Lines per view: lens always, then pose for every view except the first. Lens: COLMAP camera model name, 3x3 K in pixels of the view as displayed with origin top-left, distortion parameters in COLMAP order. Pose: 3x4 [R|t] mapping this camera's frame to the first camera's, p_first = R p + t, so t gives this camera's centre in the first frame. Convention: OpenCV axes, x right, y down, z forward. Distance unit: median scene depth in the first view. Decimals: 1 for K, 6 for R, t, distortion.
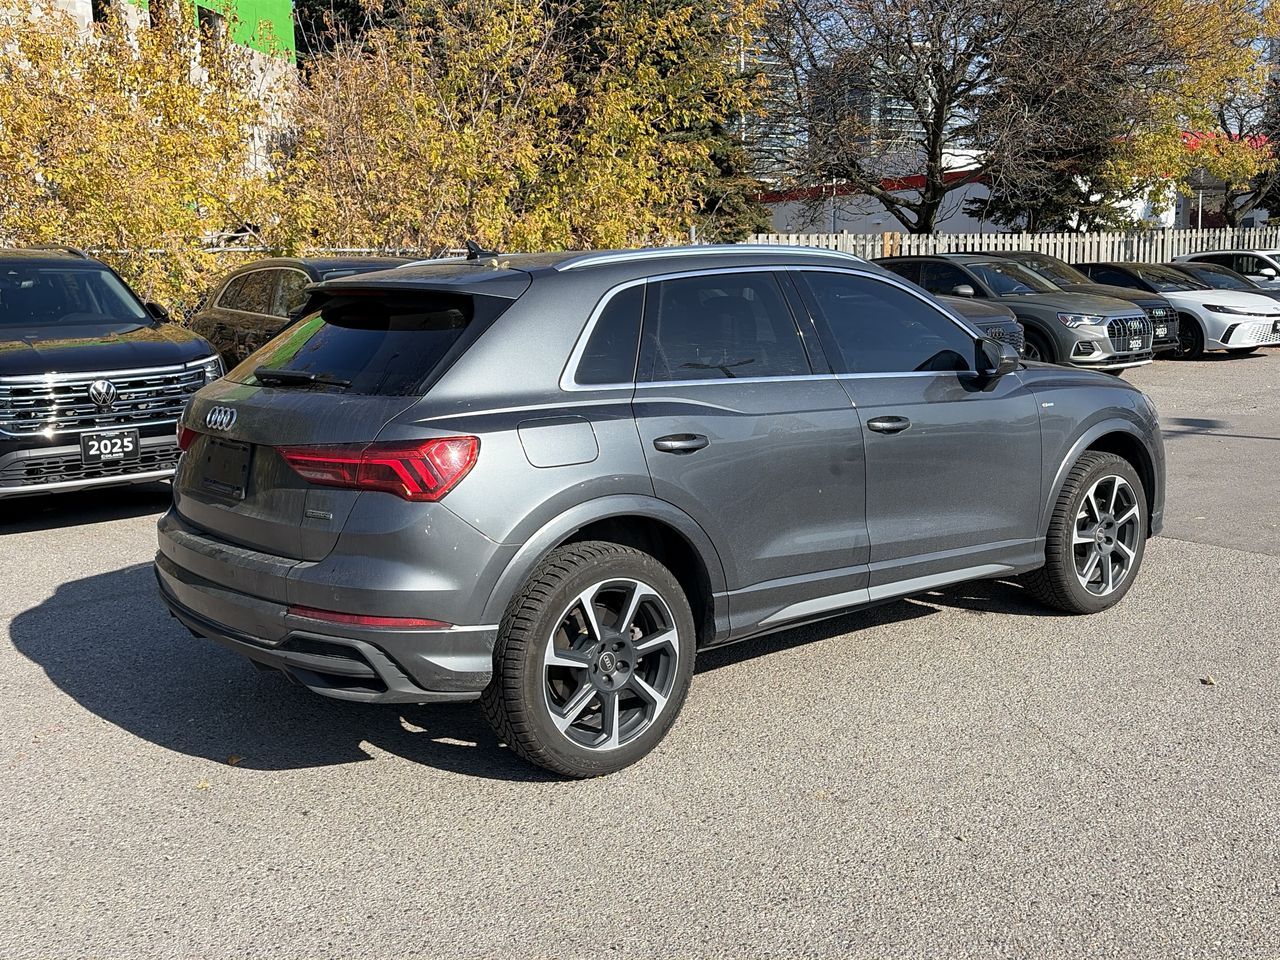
lens RADIAL K [[1297.1, 0, 646.2], [0, 1297.1, 467.5], [0, 0, 1]] dist [0.115638, -0.238398]
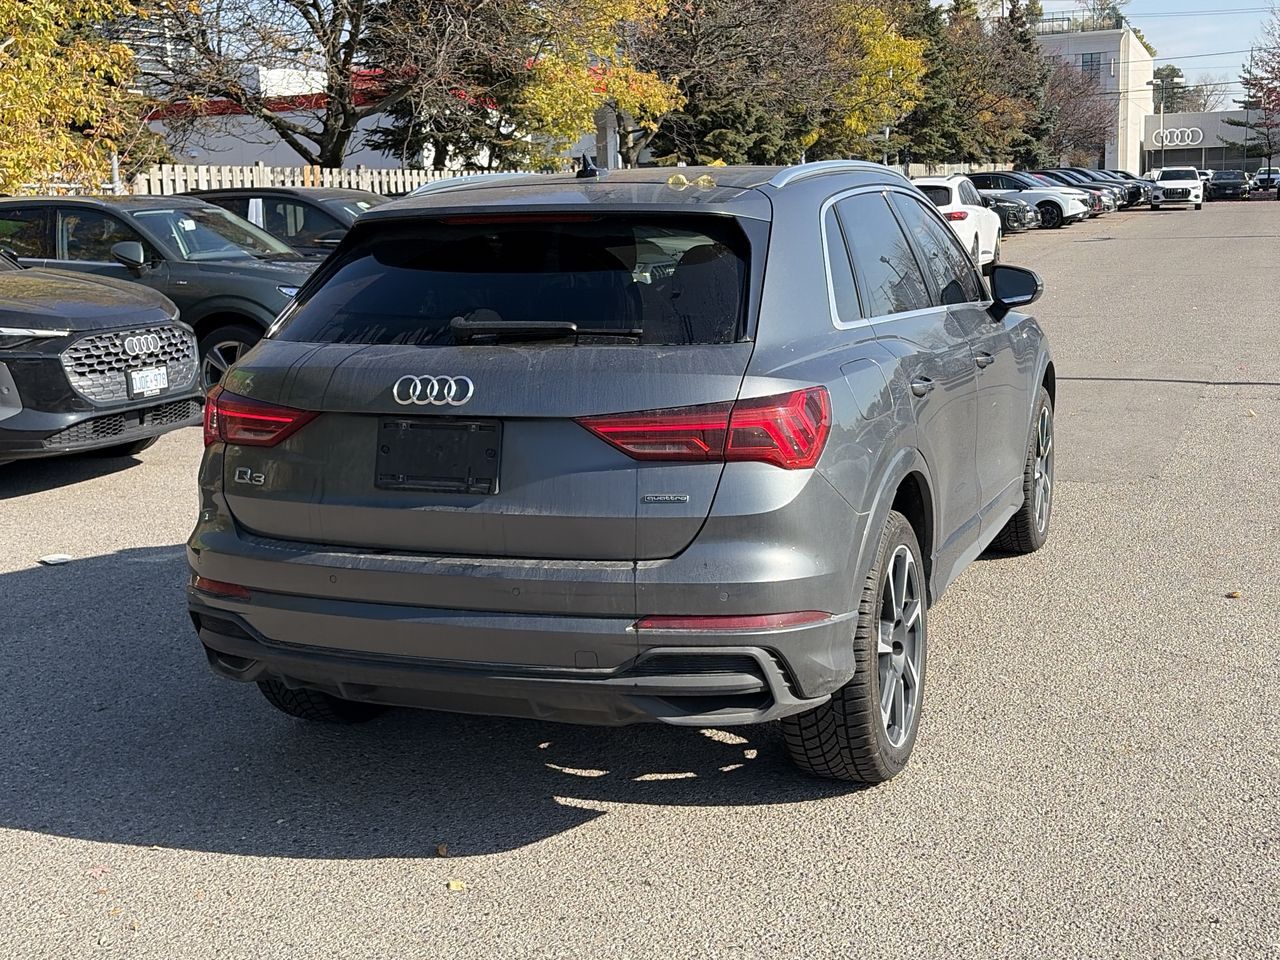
lens RADIAL K [[1556.7, 0, 640.0], [0, 1556.7, 480.0], [0, 0, 1]] dist [0.187676, -0.555335]
pose [[0.874608, -0.090065, 0.476391, -0.626974], [0.082860, 0.995905, 0.036159, -0.008896], [-0.477697, 0.007849, 0.878489, 0.162016]]
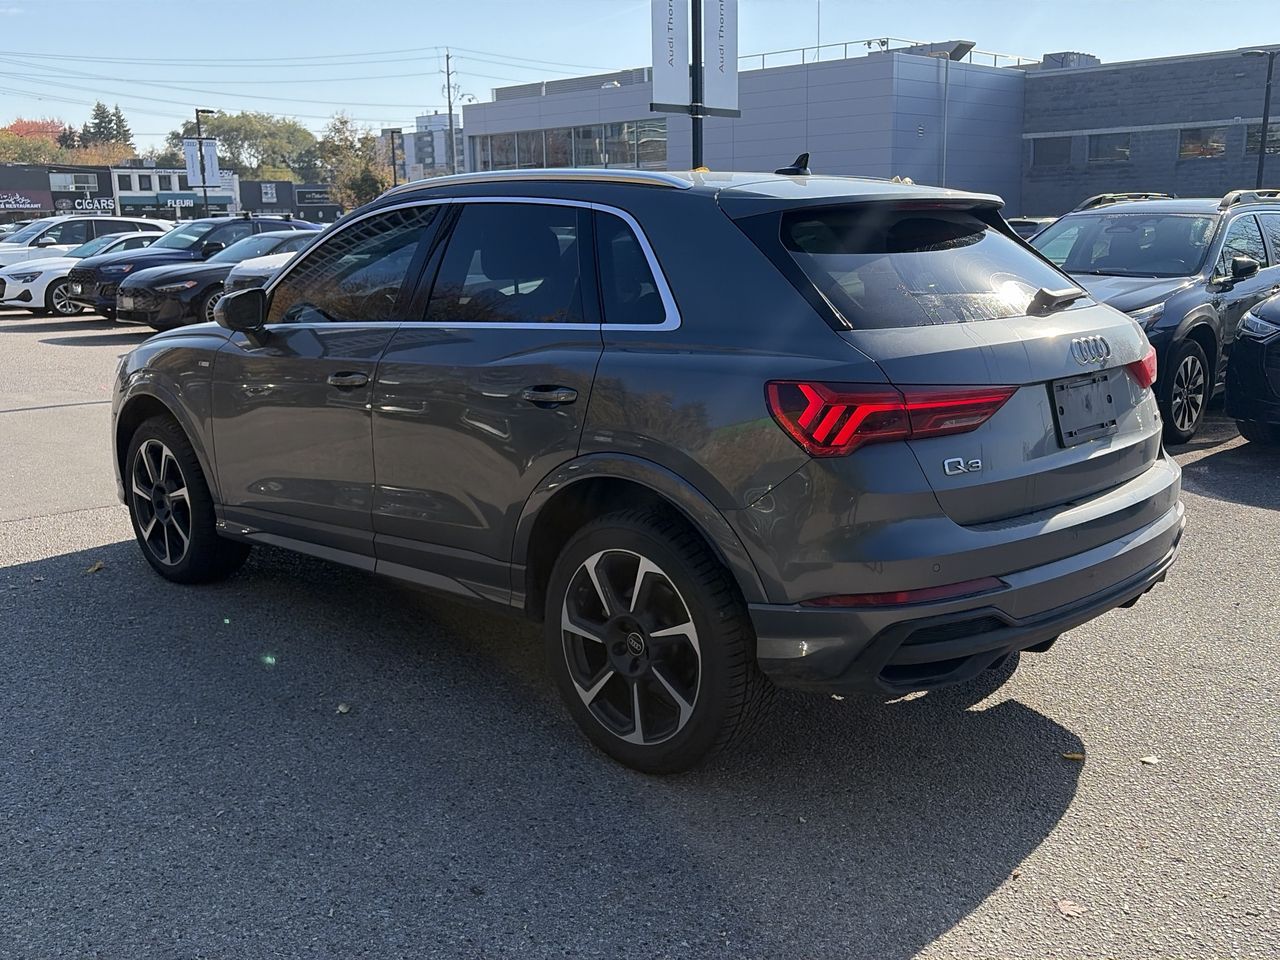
lens RADIAL K [[1258.5, 0, 640.0], [0, 1258.5, 480.0], [0, 0, 1]] dist [0.014589, 0.042737]
pose [[-0.111698, -0.173462, 0.978486, -1.058411], [0.167542, 0.967265, 0.190599, -0.153389], [-0.979517, 0.185227, -0.078980, 1.317430]]
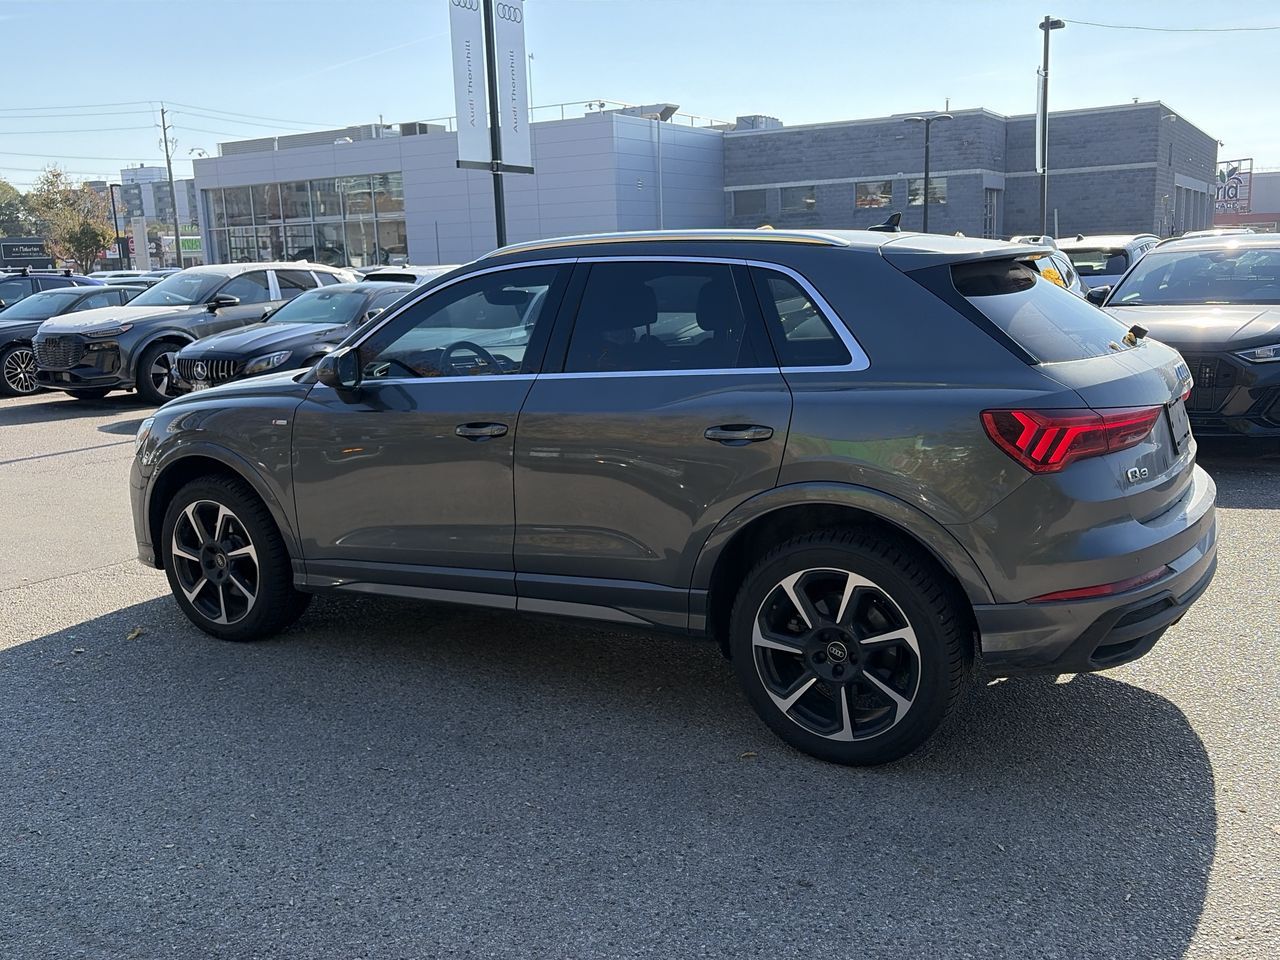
lens RADIAL K [[1172.4, 0, 632.5], [0, 1172.4, 481.2], [0, 0, 1]] dist [0.033020, 0.003185]
pose [[-0.336574, -0.138074, 0.931479, -1.005179], [0.184002, 0.960480, 0.208859, -0.217987], [-0.923505, 0.241691, -0.297866, 1.630137]]
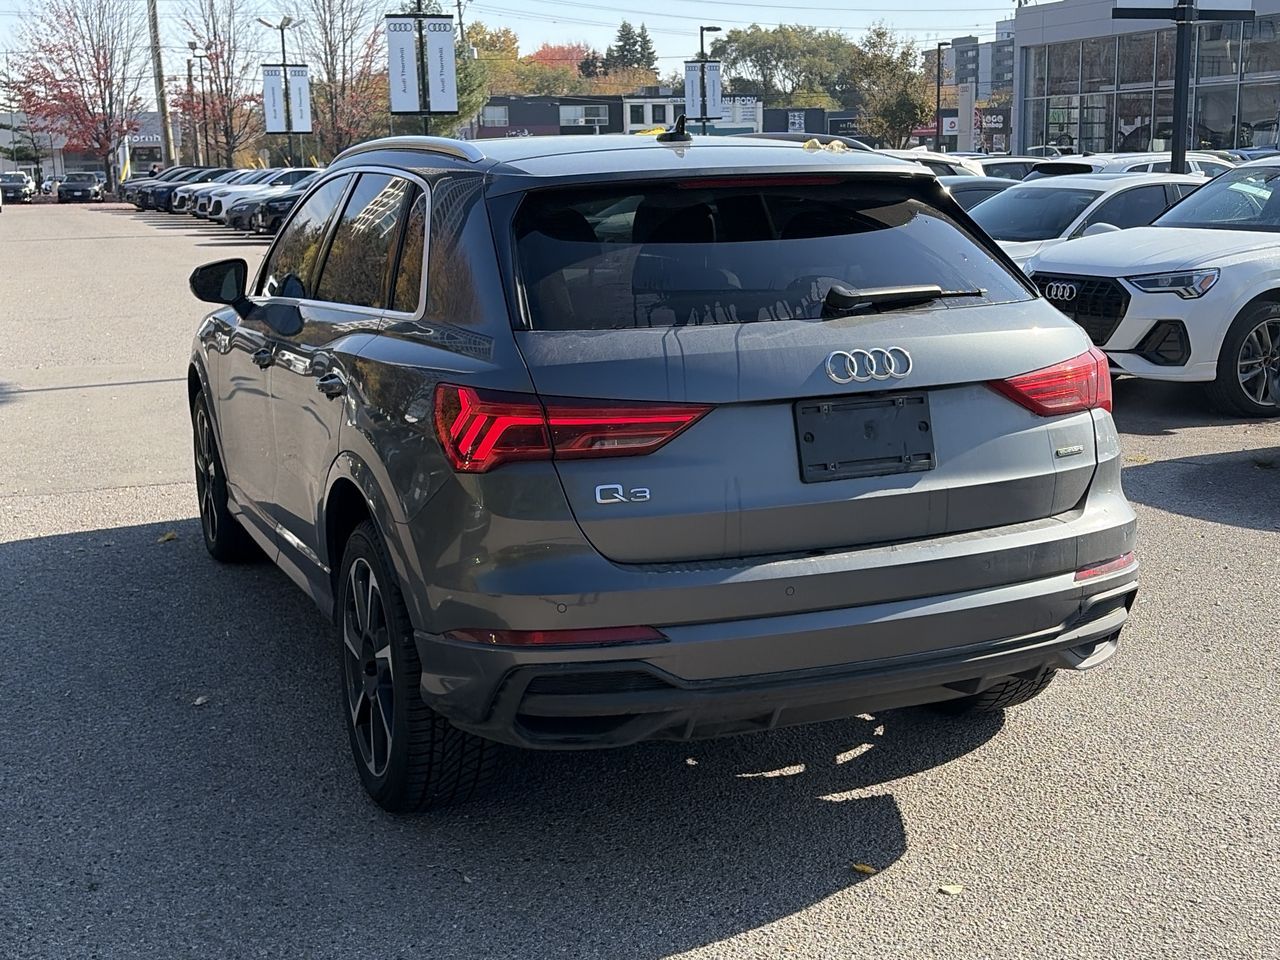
lens RADIAL K [[1556.7, 0, 640.0], [0, 1556.7, 480.0], [0, 0, 1]] dist [0.187676, -0.555335]
pose [[0.276494, -0.168944, 0.946049, -1.093387], [0.155726, 0.979292, 0.129368, -0.098856], [-0.948315, 0.111555, 0.297078, 0.851685]]
